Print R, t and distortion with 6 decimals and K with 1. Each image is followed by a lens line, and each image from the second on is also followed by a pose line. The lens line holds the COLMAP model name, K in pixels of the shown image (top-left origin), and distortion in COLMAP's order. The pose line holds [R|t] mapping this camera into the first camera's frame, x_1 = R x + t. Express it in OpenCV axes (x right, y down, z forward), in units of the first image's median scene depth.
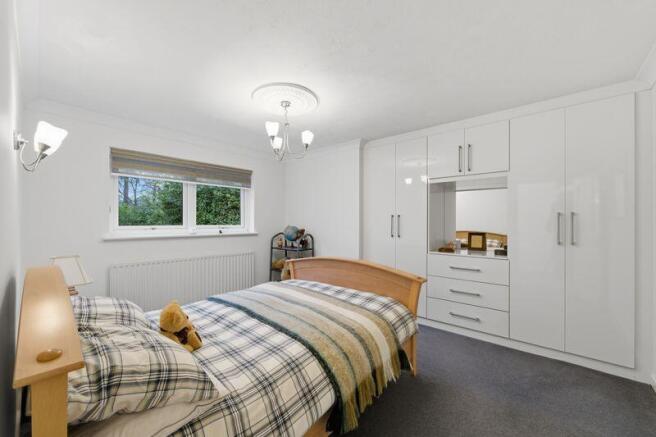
lens RADIAL K [[258.6, 0, 324.4], [0, 258.6, 222.5], [0, 0, 1]] dist [0.000971, -0.000068]
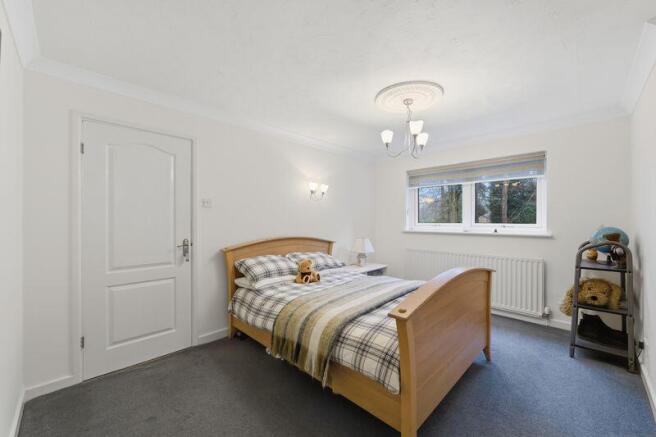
lens RADIAL K [[258.6, 0, 328.2], [0, 258.6, 219.1], [0, 0, 1]] dist [0.000971, -0.000068]
pose [[-0.046180, -0.004115, -0.998925, 0.566075], [0.002122, 0.999989, -0.004217, -0.002320], [0.998931, -0.002315, -0.046171, 0.483622]]
